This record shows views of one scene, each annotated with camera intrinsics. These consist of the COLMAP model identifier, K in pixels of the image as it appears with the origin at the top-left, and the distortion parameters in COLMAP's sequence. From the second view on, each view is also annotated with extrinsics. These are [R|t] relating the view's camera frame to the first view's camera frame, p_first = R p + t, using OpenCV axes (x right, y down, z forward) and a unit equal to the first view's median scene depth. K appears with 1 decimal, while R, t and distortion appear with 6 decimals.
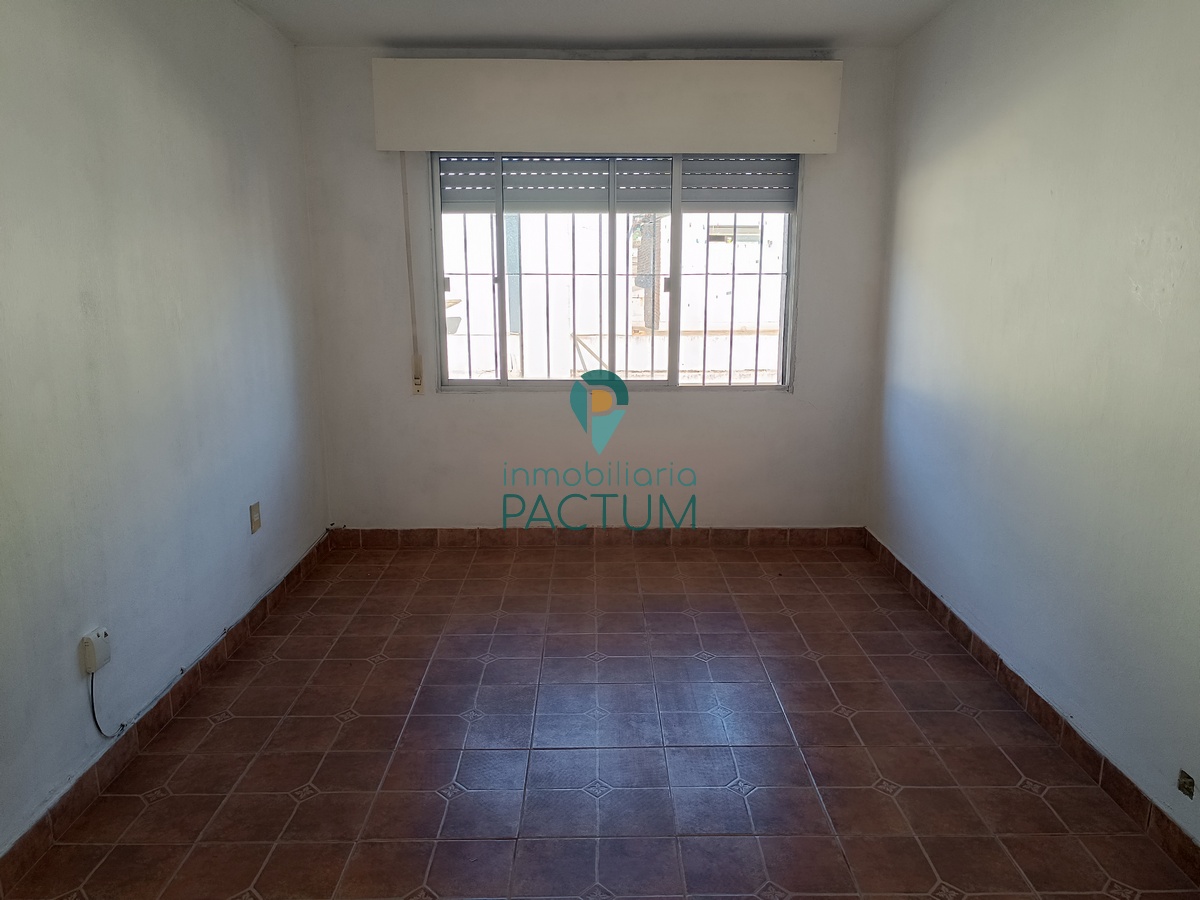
lens RADIAL K [[827.2, 0, 593.3], [0, 827.2, 452.8], [0, 0, 1]] dist [0.030489, -0.032808]
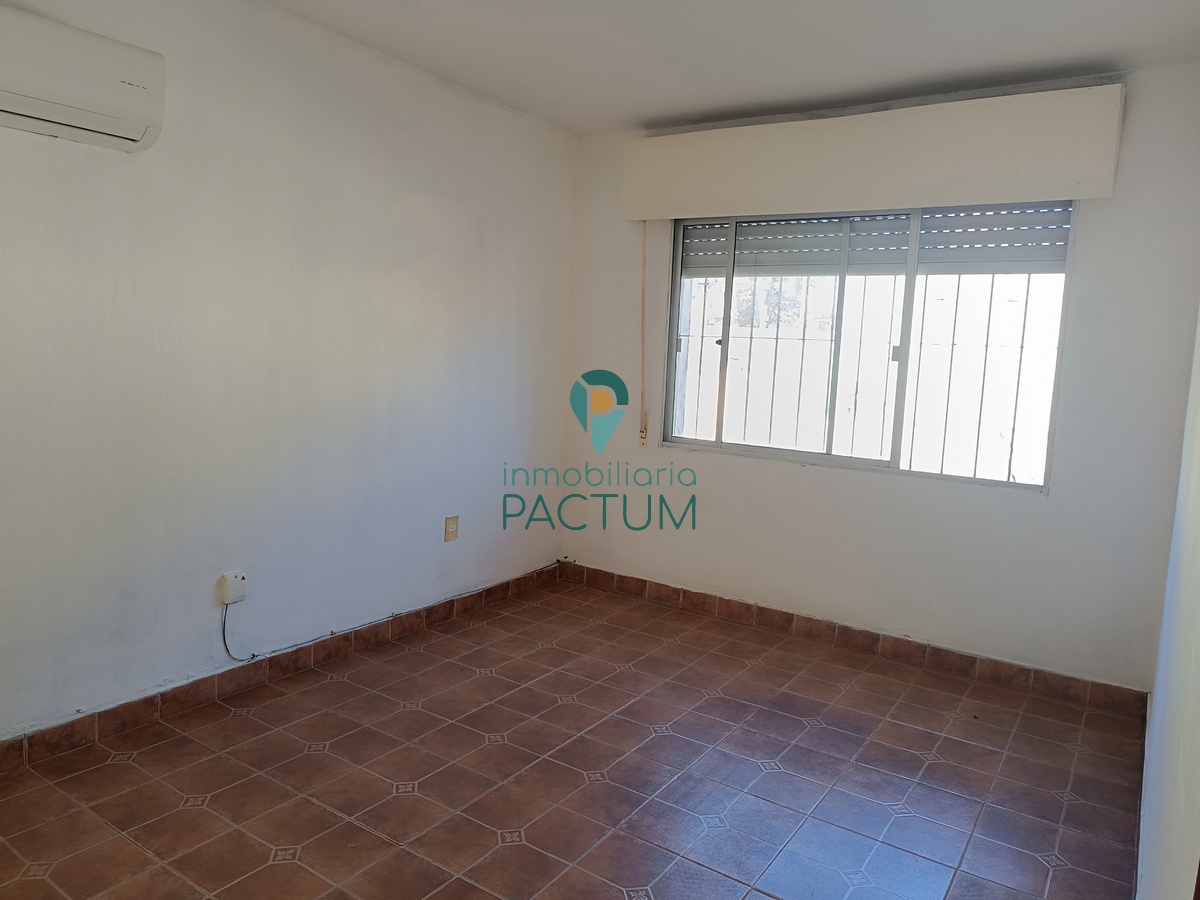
lens RADIAL K [[827.2, 0, 592.9], [0, 827.2, 441.8], [0, 0, 1]] dist [0.030489, -0.032808]
pose [[0.825979, 0.103550, -0.554108, 0.325205], [-0.166558, 0.983926, -0.064406, 0.000589], [0.538532, 0.145490, 0.829949, 0.106391]]
